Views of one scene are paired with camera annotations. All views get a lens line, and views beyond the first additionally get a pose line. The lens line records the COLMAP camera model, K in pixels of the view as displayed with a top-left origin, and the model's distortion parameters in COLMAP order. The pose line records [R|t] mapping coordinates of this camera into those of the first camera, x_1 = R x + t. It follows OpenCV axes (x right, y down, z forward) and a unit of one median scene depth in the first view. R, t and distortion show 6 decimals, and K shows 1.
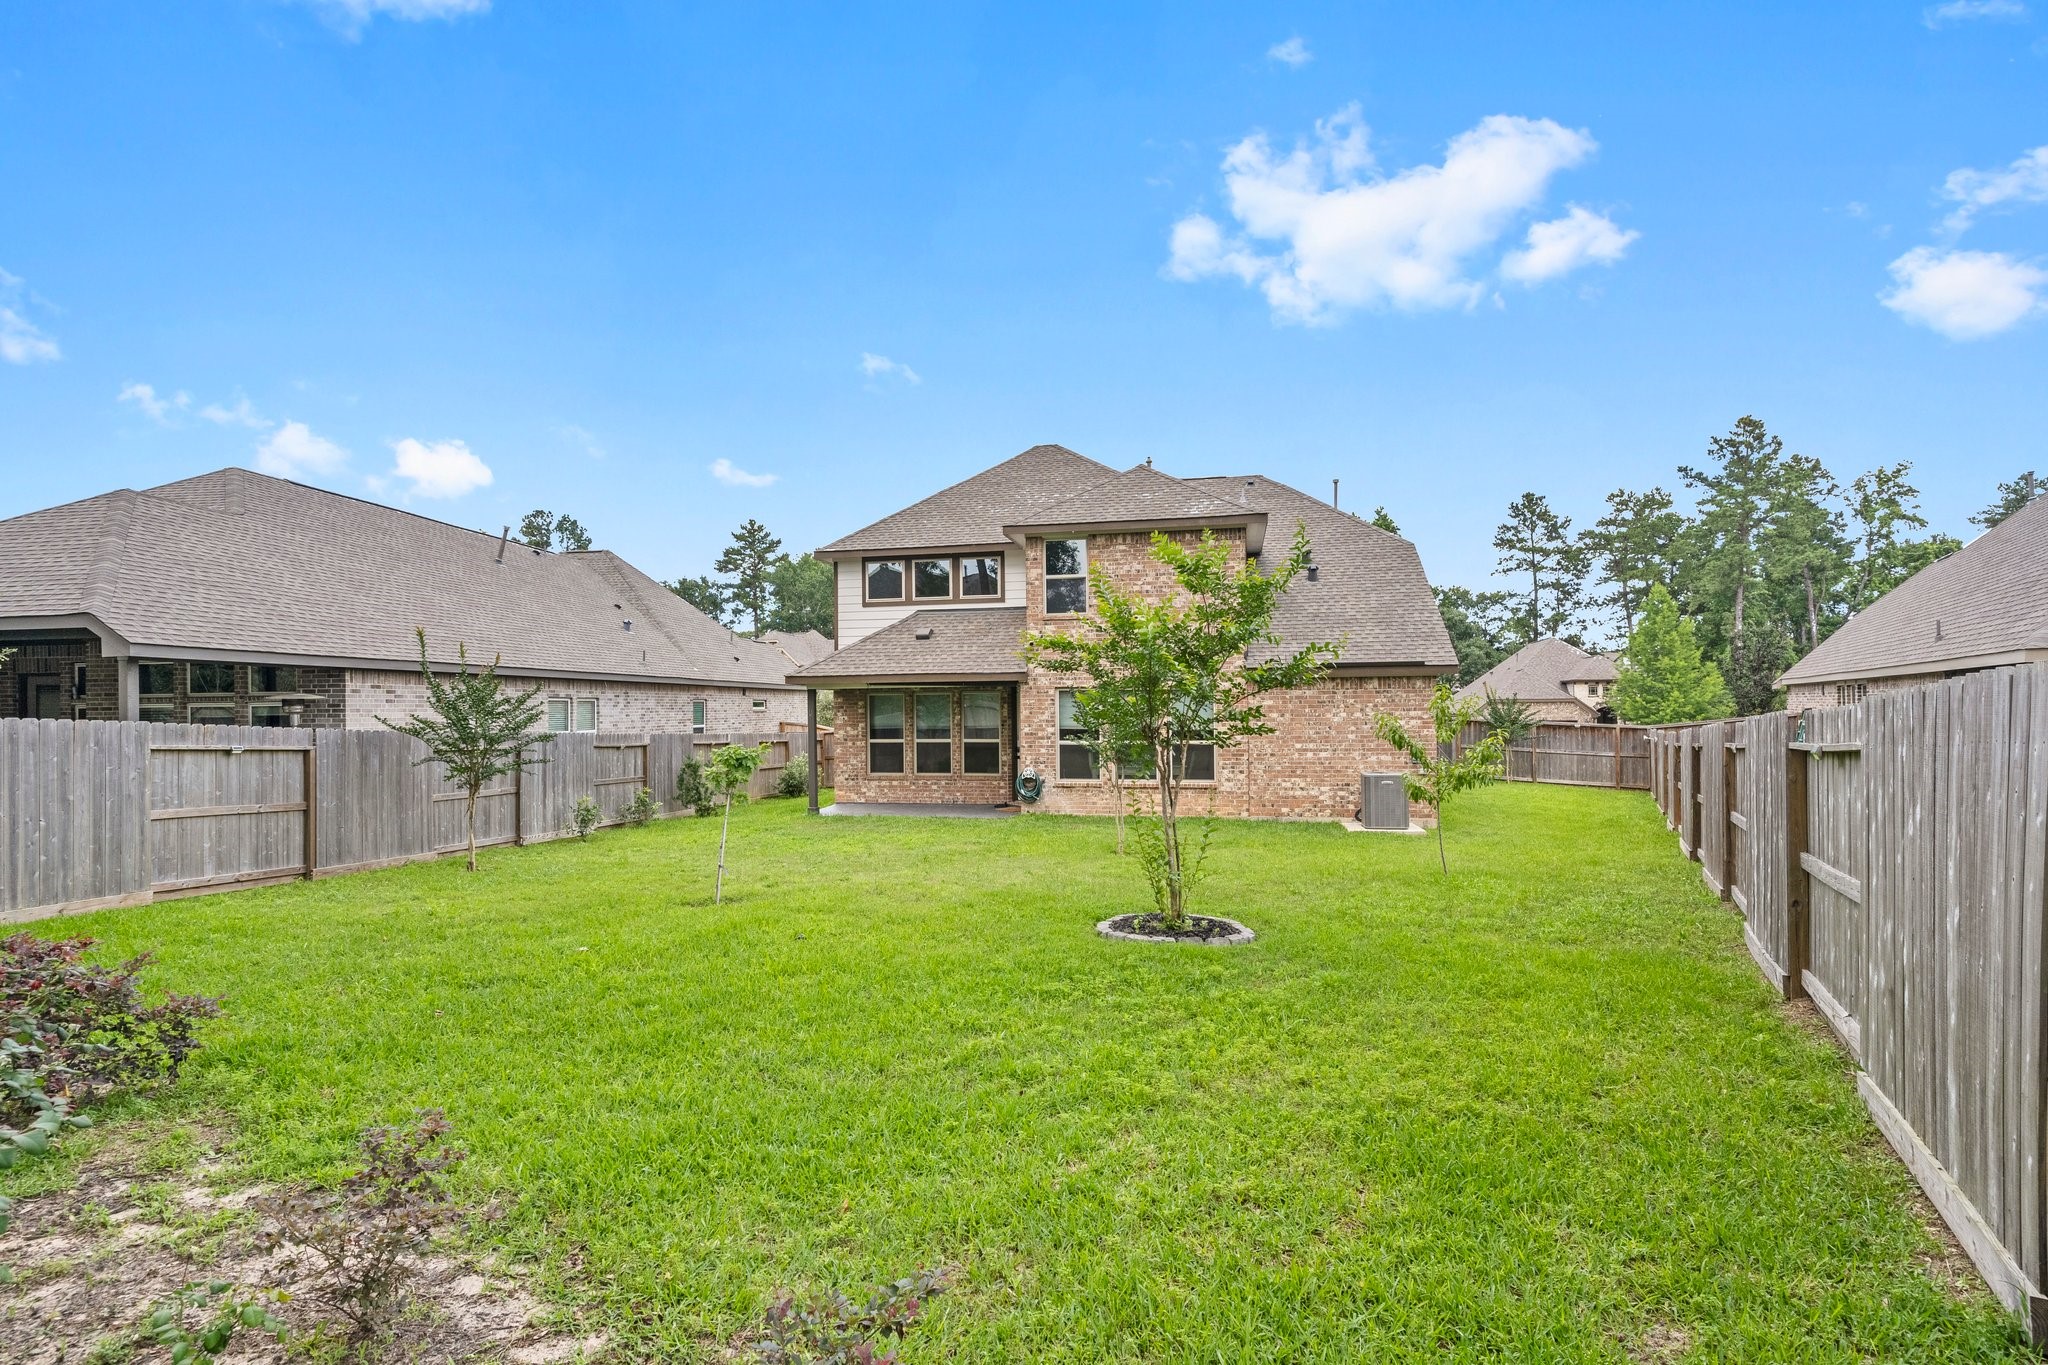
lens RADIAL K [[983.6, 0, 1025.3], [0, 983.6, 717.4], [0, 0, 1]] dist [0.002195, -0.000842]
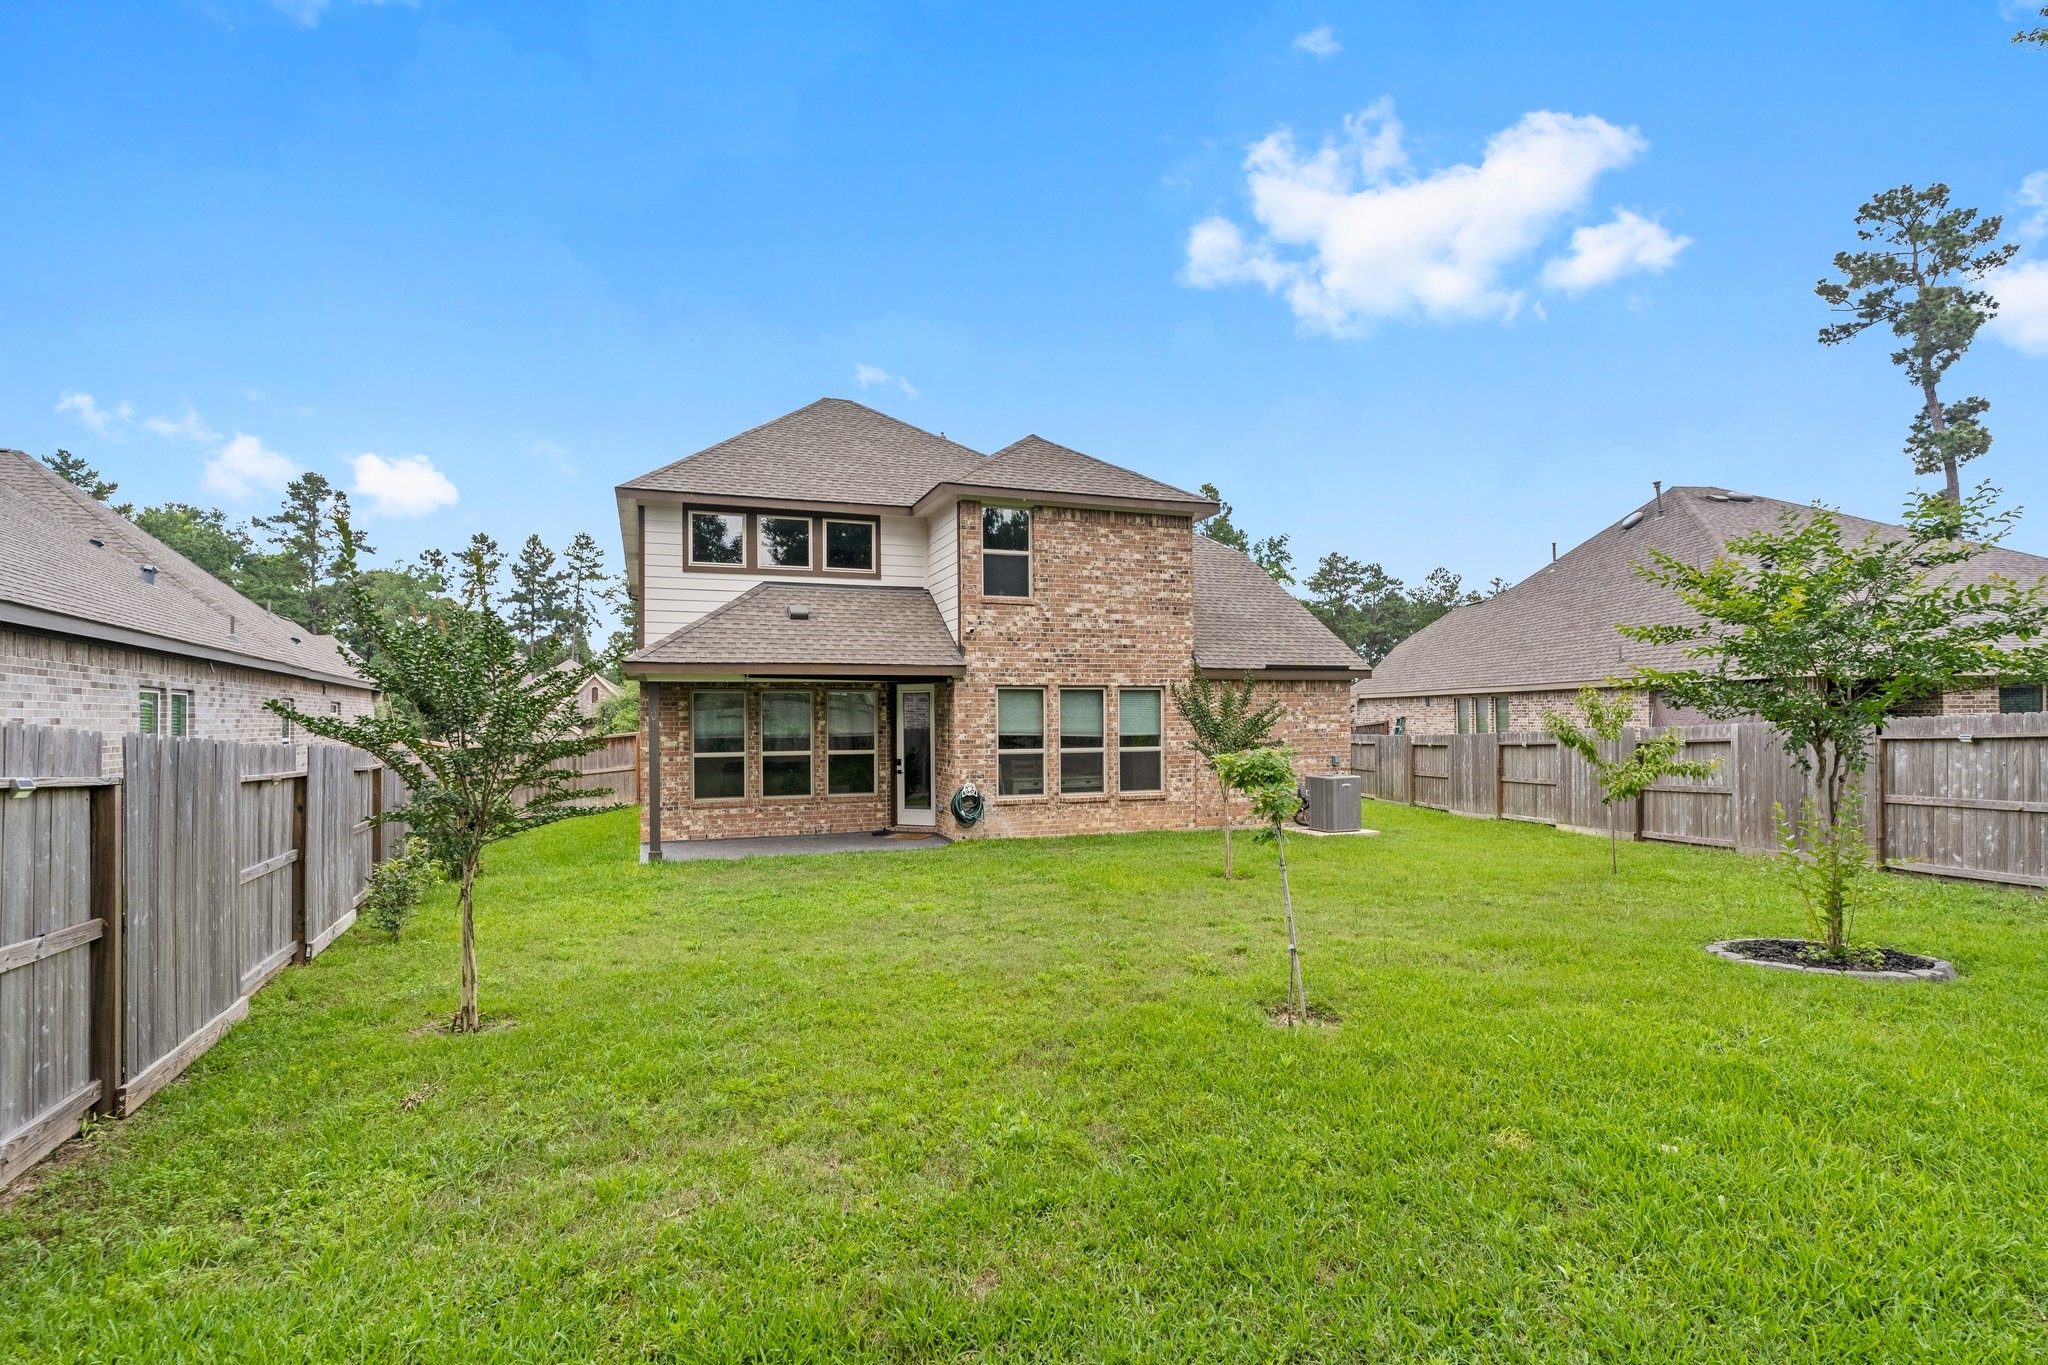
lens RADIAL K [[983.6, 0, 1025.3], [0, 983.6, 717.4], [0, 0, 1]] dist [0.002195, -0.000842]
pose [[0.847532, 0.003120, 0.530735, -0.384964], [0.005236, 0.999885, -0.014239, 0.008572], [-0.530718, 0.014846, 0.847419, 0.284371]]
